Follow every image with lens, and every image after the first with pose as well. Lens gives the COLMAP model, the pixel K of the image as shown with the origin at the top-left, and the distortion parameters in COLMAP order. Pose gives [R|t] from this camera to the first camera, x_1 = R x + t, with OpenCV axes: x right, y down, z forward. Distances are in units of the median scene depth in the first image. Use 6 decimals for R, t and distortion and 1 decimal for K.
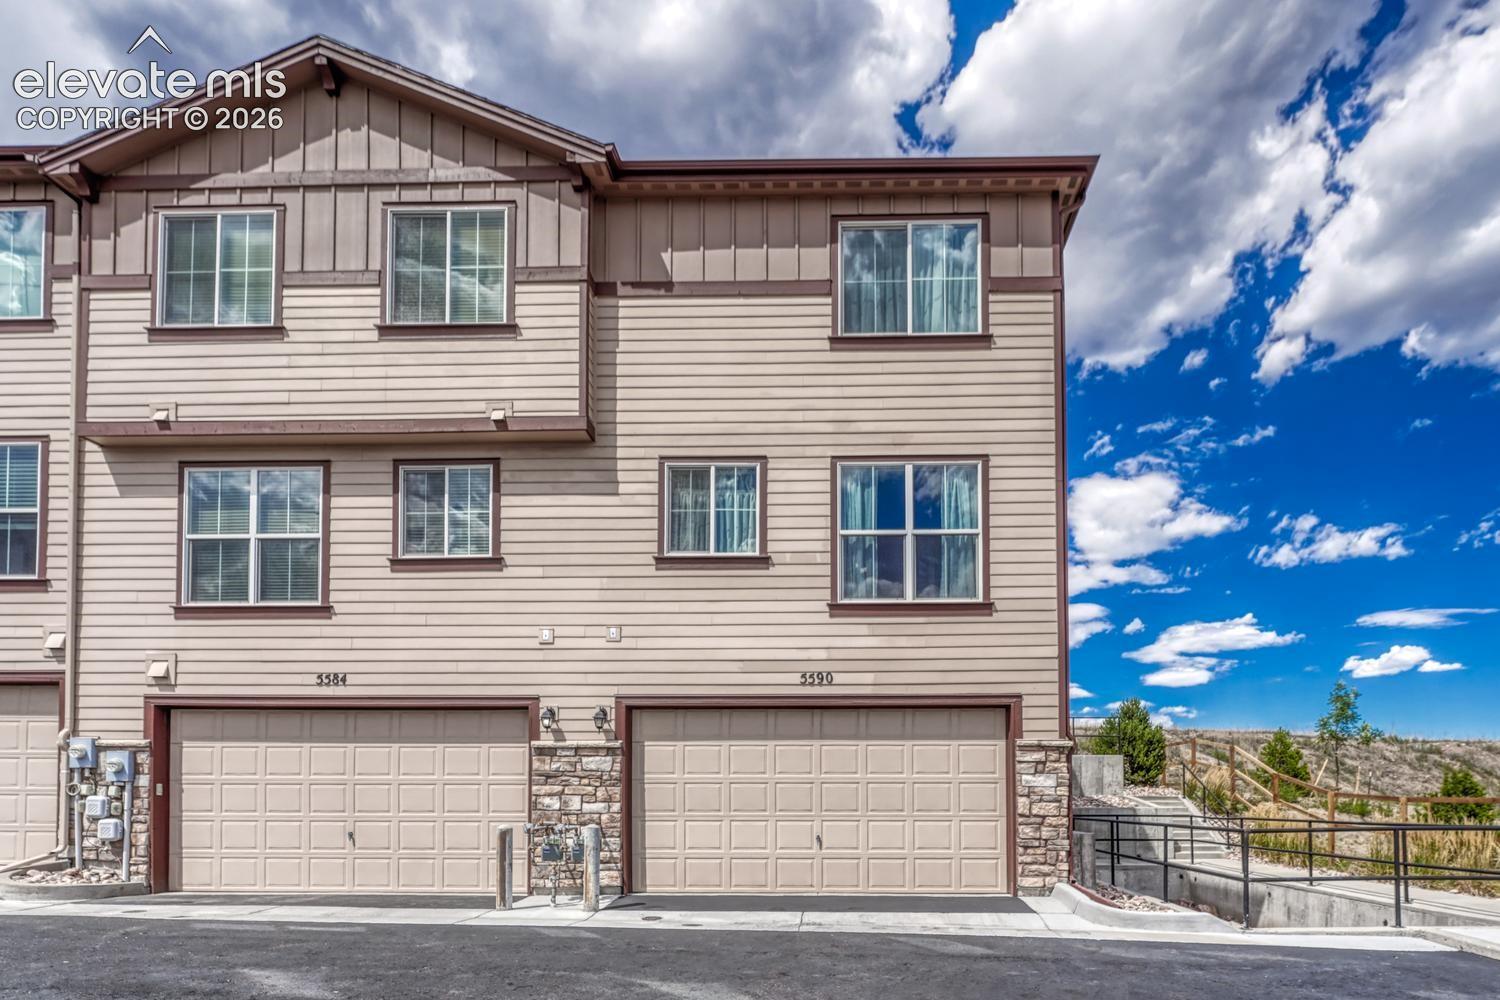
lens RADIAL K [[674.4, 0, 614.3], [0, 674.4, 484.0], [0, 0, 1]] dist [-0.003196, -0.000602]
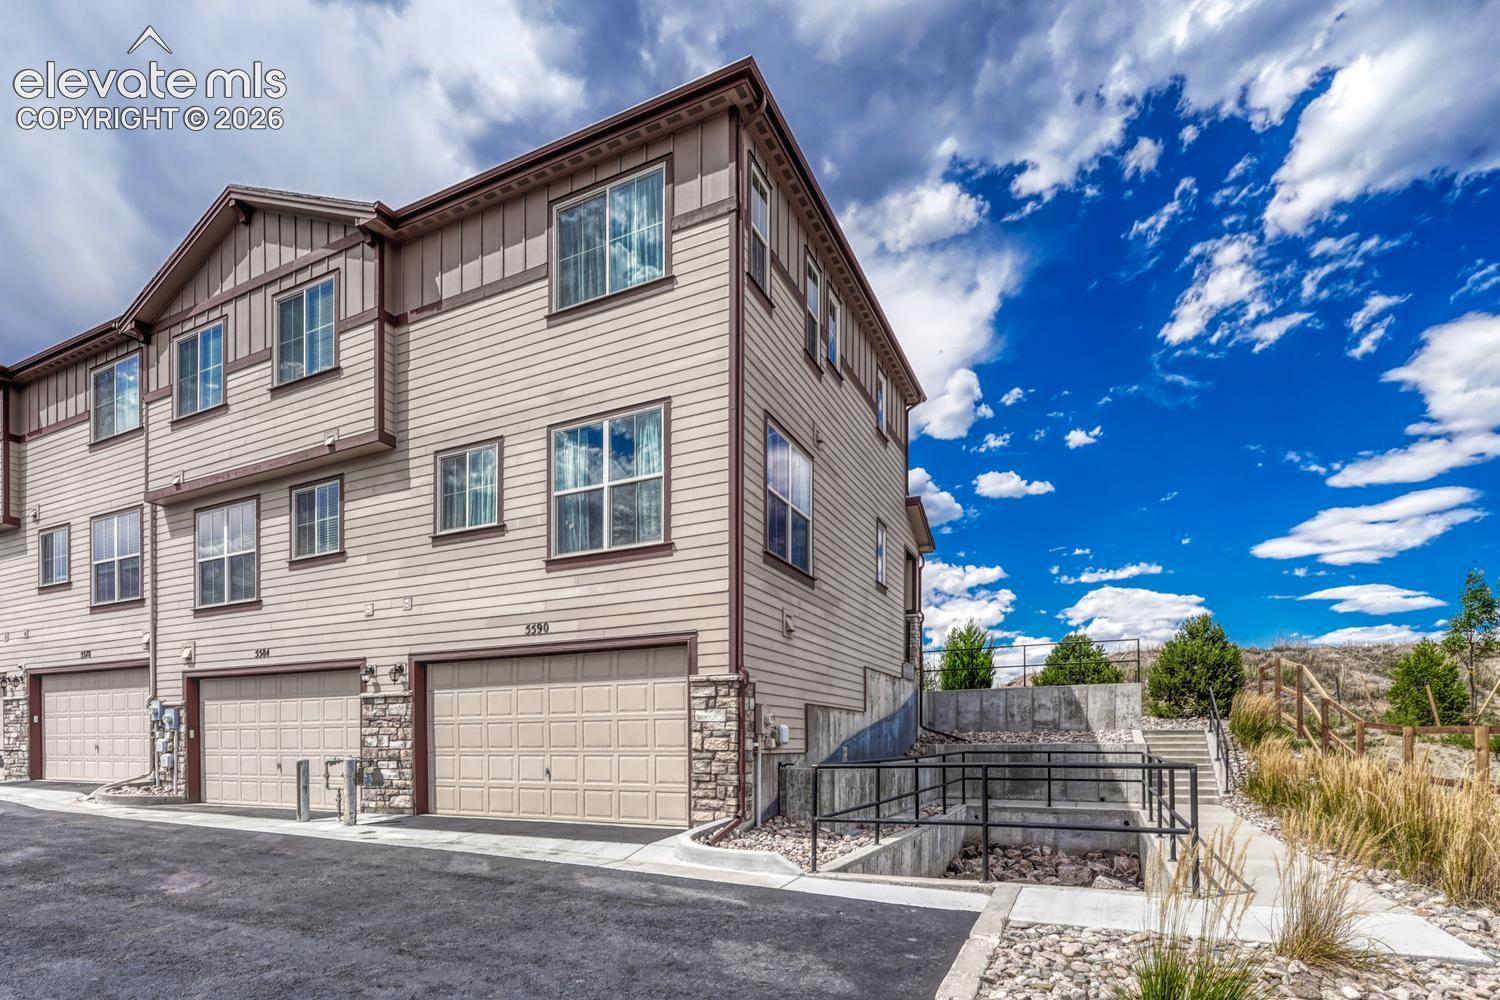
lens RADIAL K [[639.9, 0, 757.0], [0, 639.9, 460.5], [0, 0, 1]] dist [-0.004380, -0.000589]
pose [[0.923600, -0.161187, -0.347825, 1.018309], [0.168599, 0.985643, -0.009071, 0.083525], [0.344294, -0.050266, 0.937515, 0.147095]]
